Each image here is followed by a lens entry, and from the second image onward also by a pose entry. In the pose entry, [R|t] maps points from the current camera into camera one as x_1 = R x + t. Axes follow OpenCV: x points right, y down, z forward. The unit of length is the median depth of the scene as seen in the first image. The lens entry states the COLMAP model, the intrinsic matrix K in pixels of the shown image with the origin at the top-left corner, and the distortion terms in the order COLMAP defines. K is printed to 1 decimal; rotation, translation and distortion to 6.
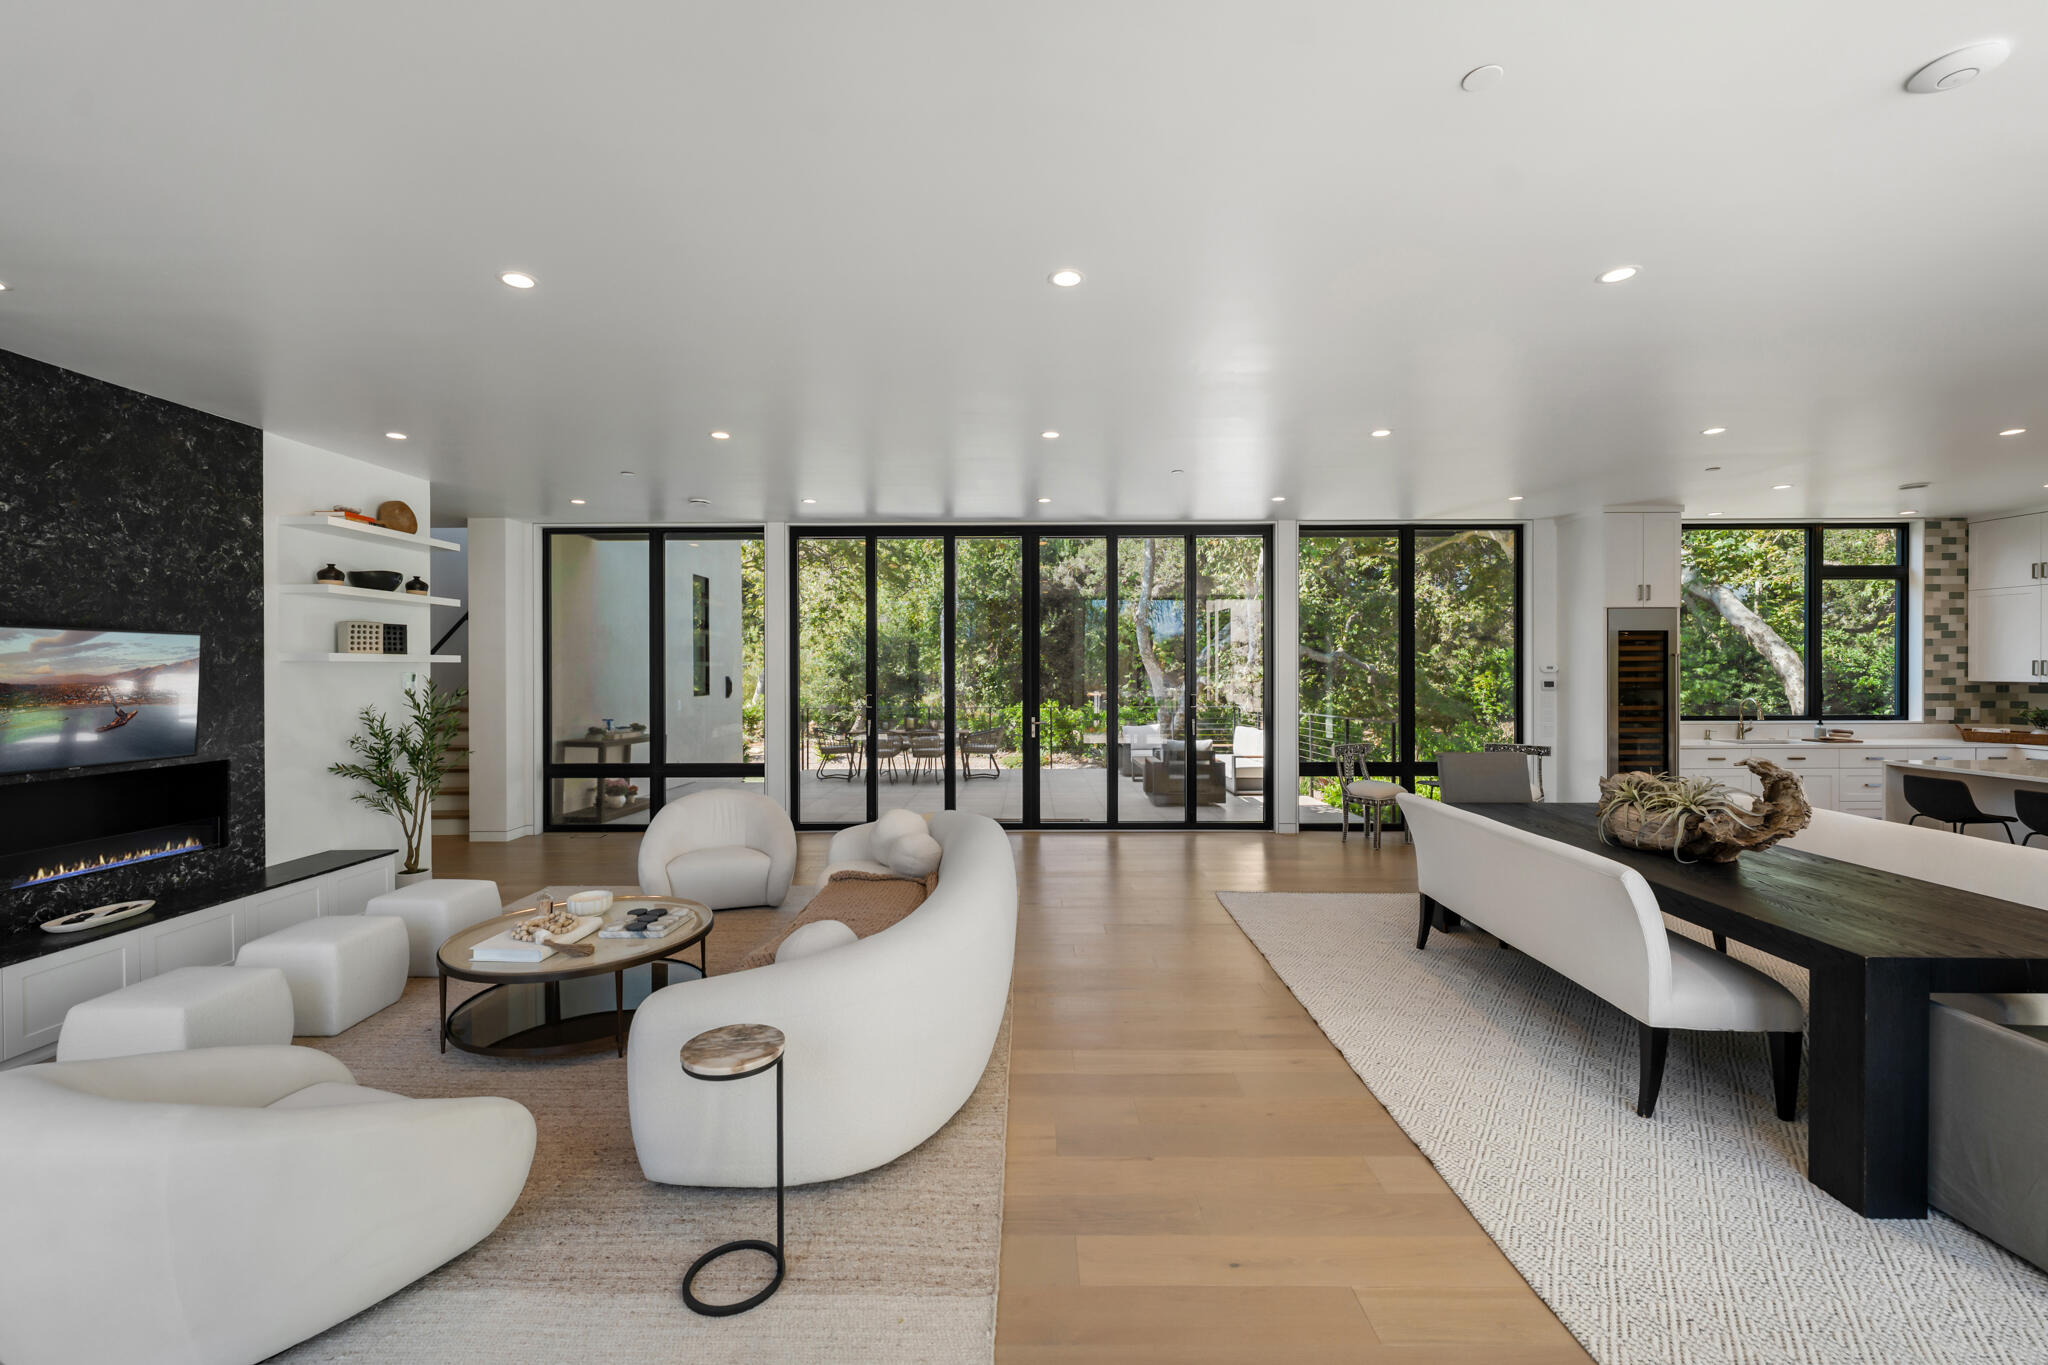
lens RADIAL K [[829.5, 0, 1017.0], [0, 829.5, 671.9], [0, 0, 1]] dist [0.000018, -0.000150]
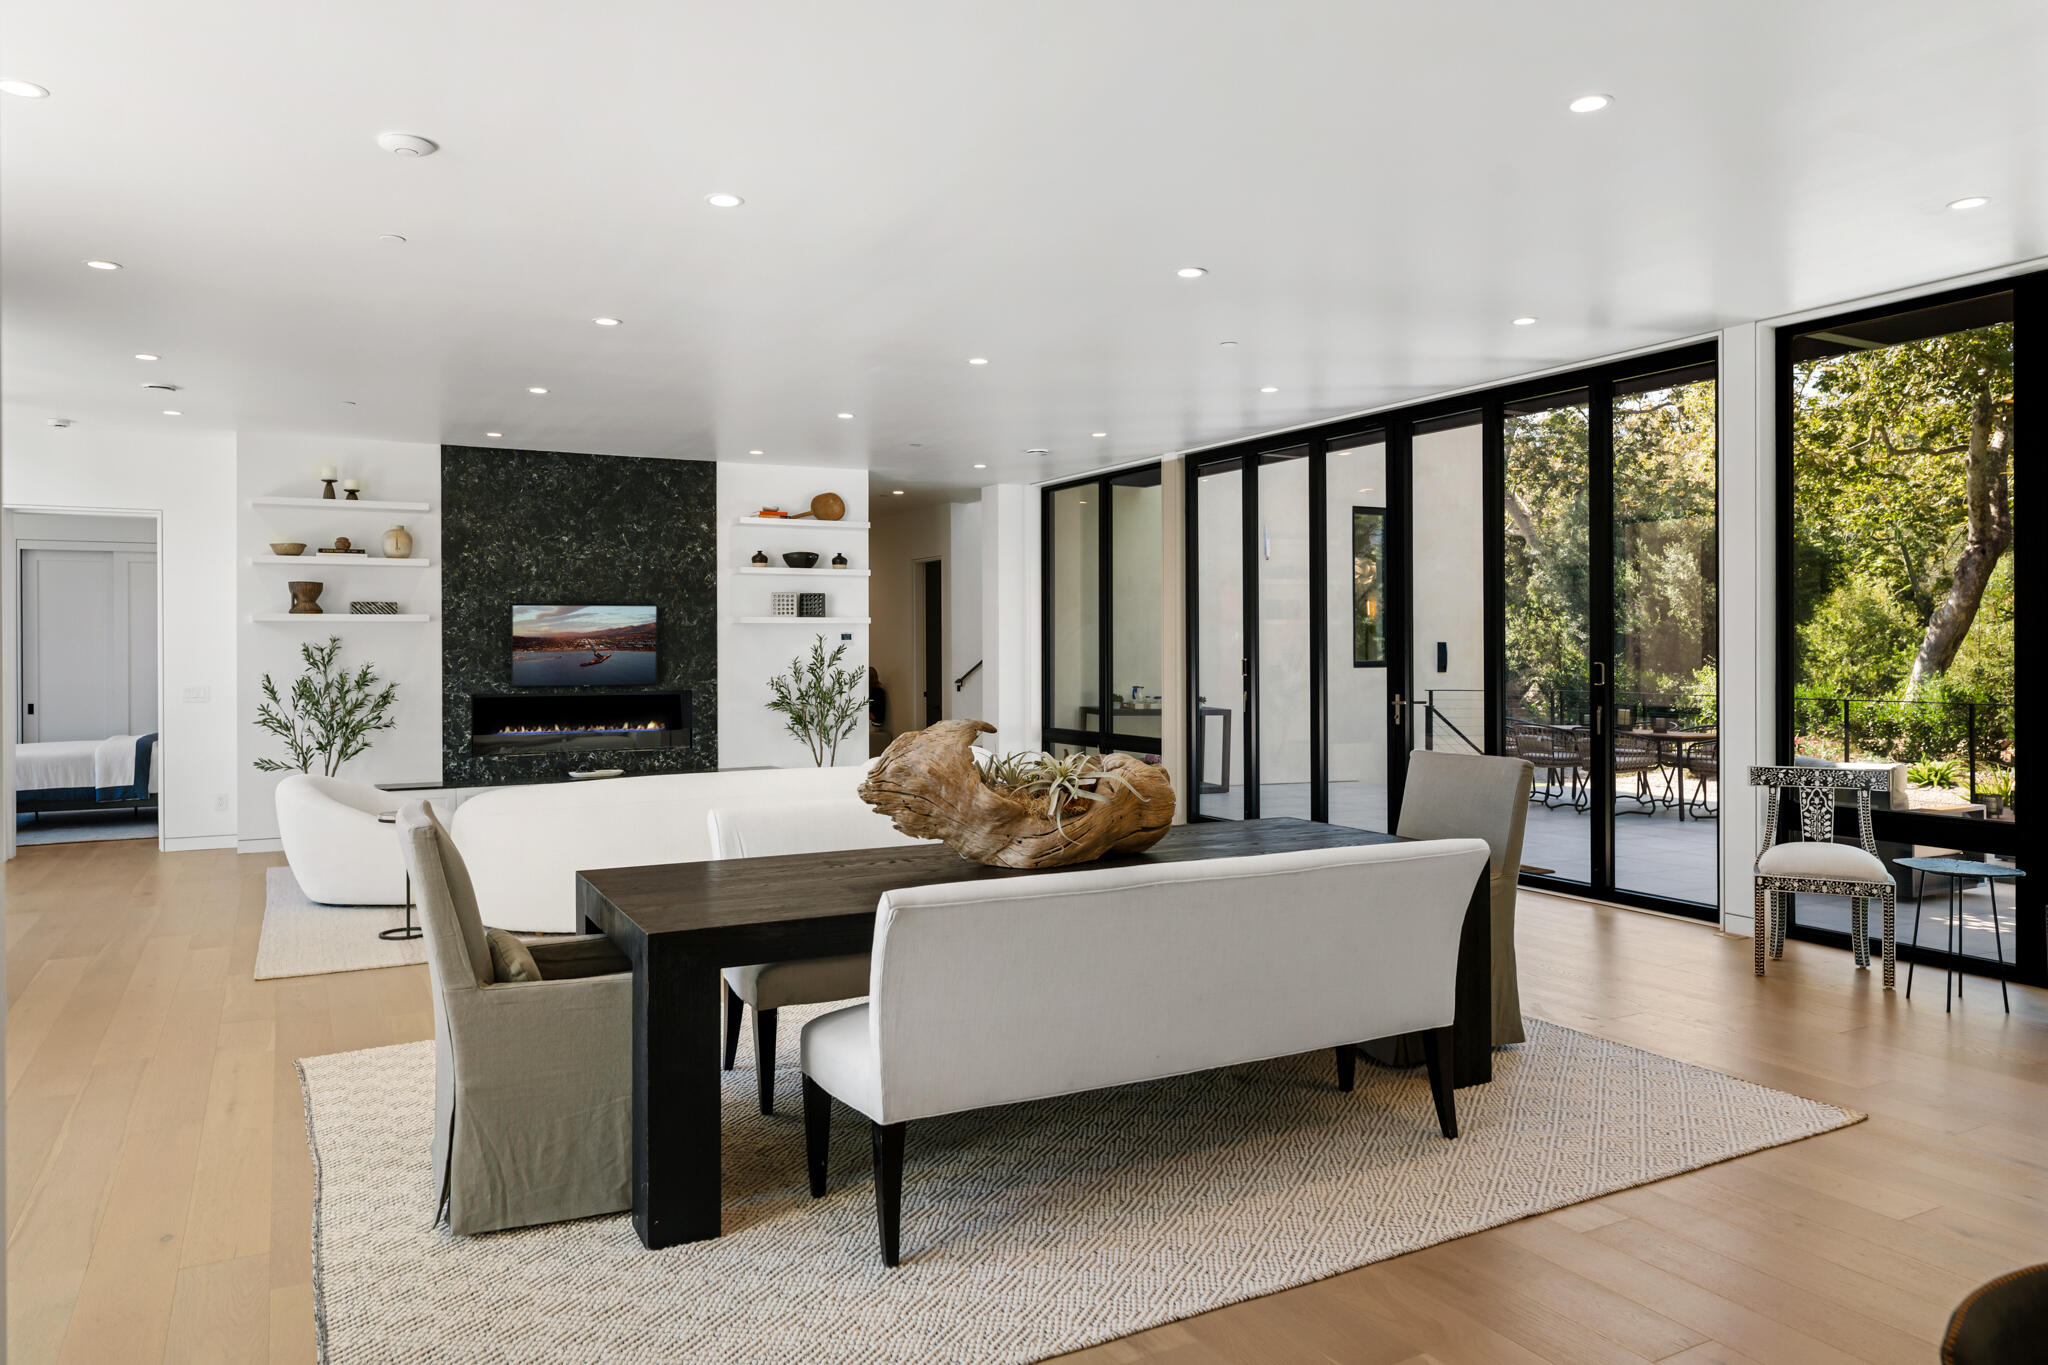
lens RADIAL K [[1370.4, 0, 1018.0], [0, 1370.4, 645.4], [0, 0, 1]] dist [-0.000060, 0.001012]
pose [[0.477750, -0.001087, -0.878495, 0.933840], [-0.000792, 0.999998, -0.001669, 0.018689], [0.878496, 0.001493, 0.477748, 0.217634]]
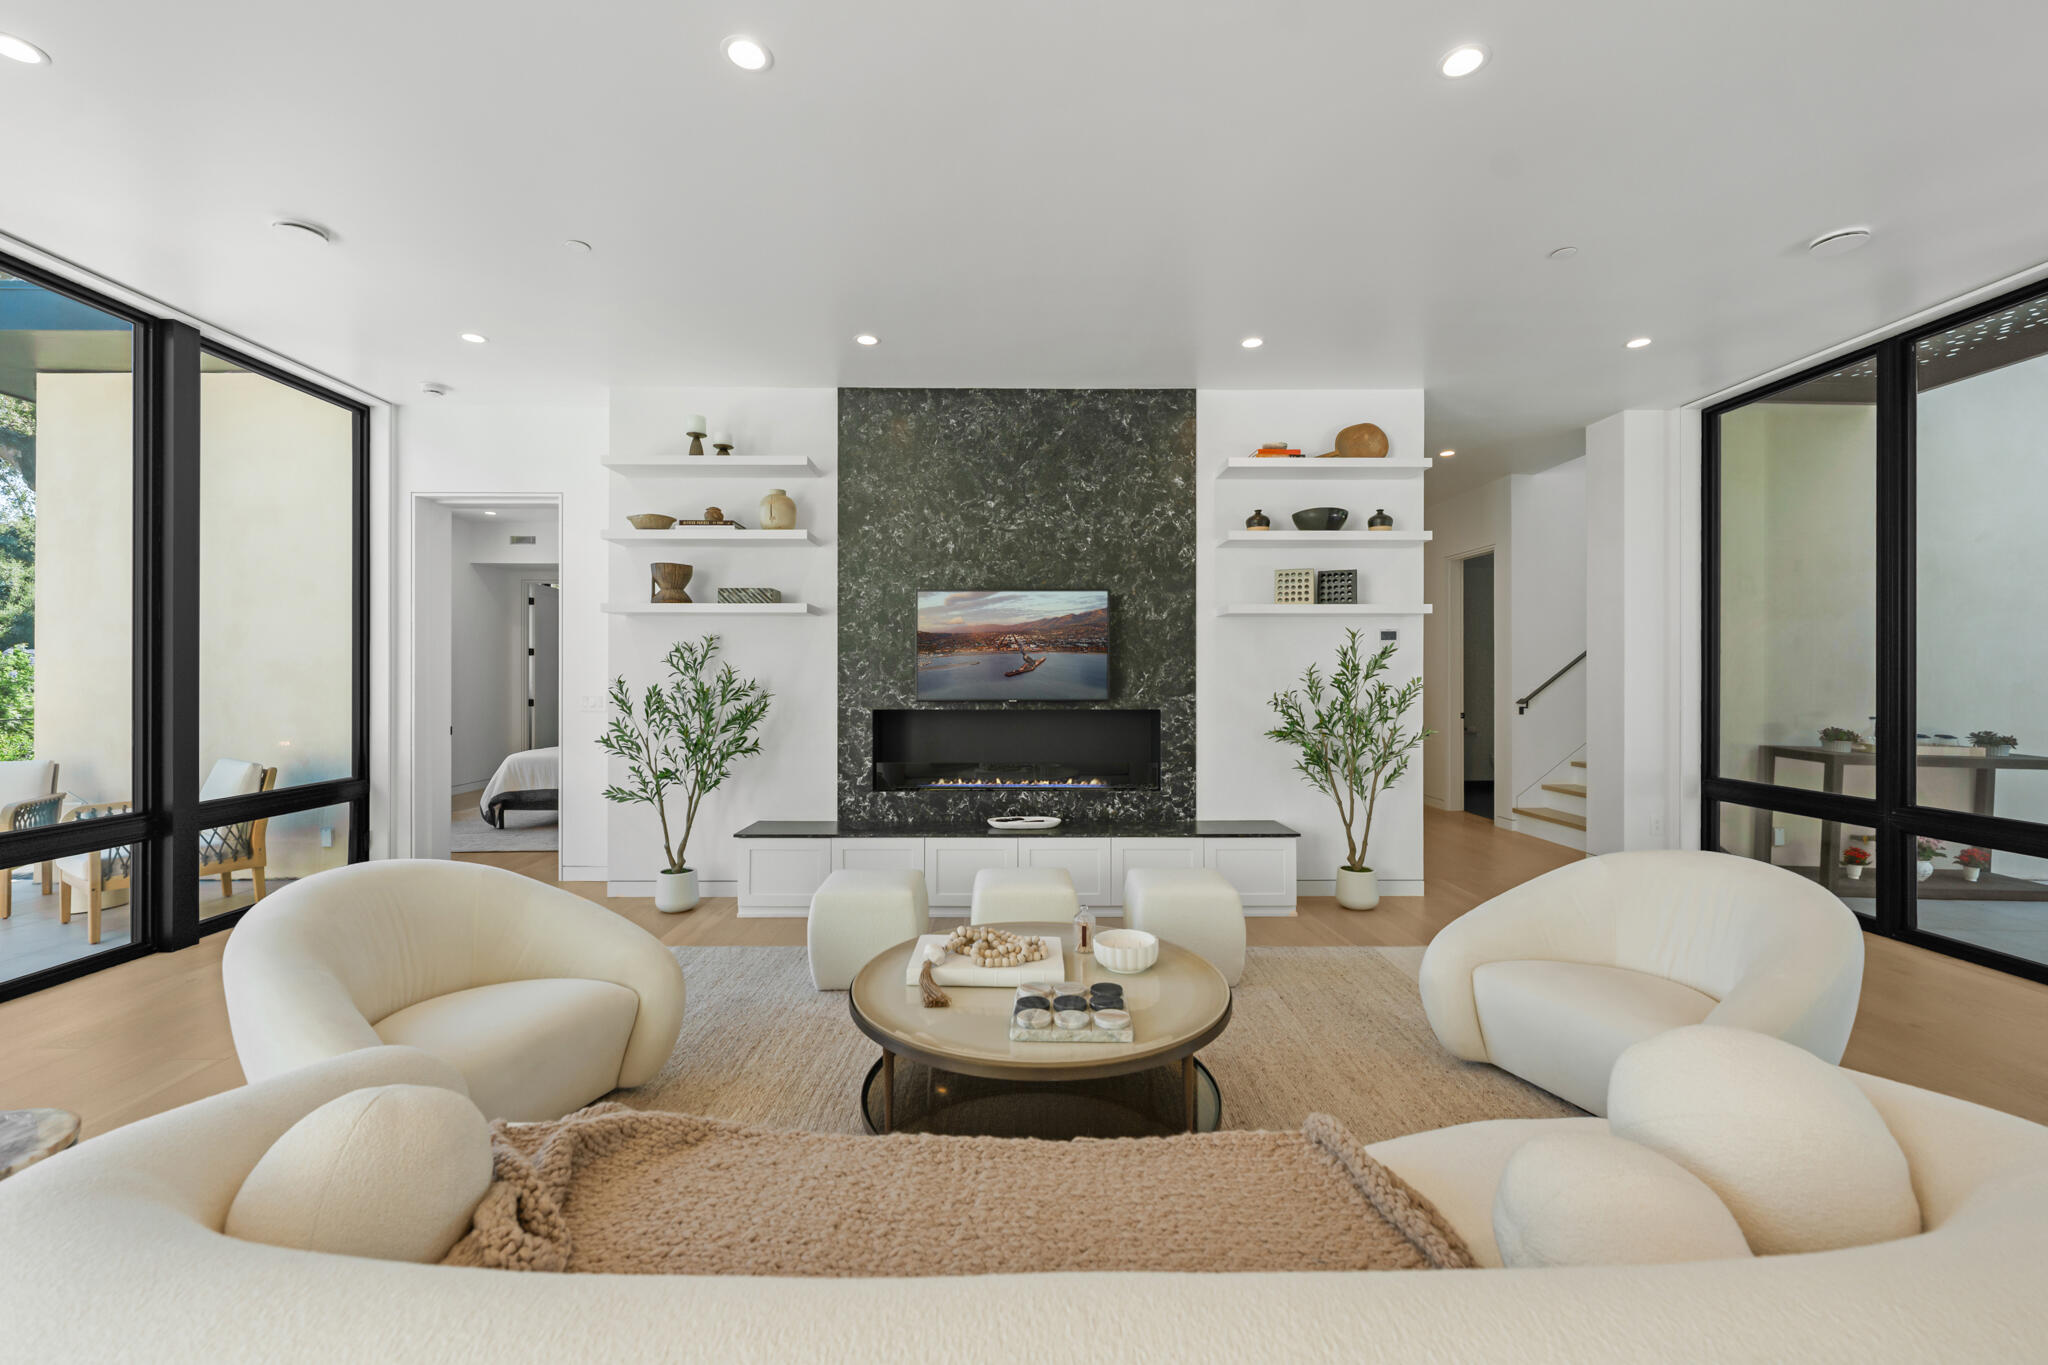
lens RADIAL K [[829.5, 0, 1017.0], [0, 829.5, 671.9], [0, 0, 1]] dist [0.000018, -0.000150]
pose [[0.017680, -0.001284, -0.999843, 0.066707], [-0.006058, 0.999981, -0.001391, 0.037948], [0.999825, 0.006082, 0.017672, 0.506058]]
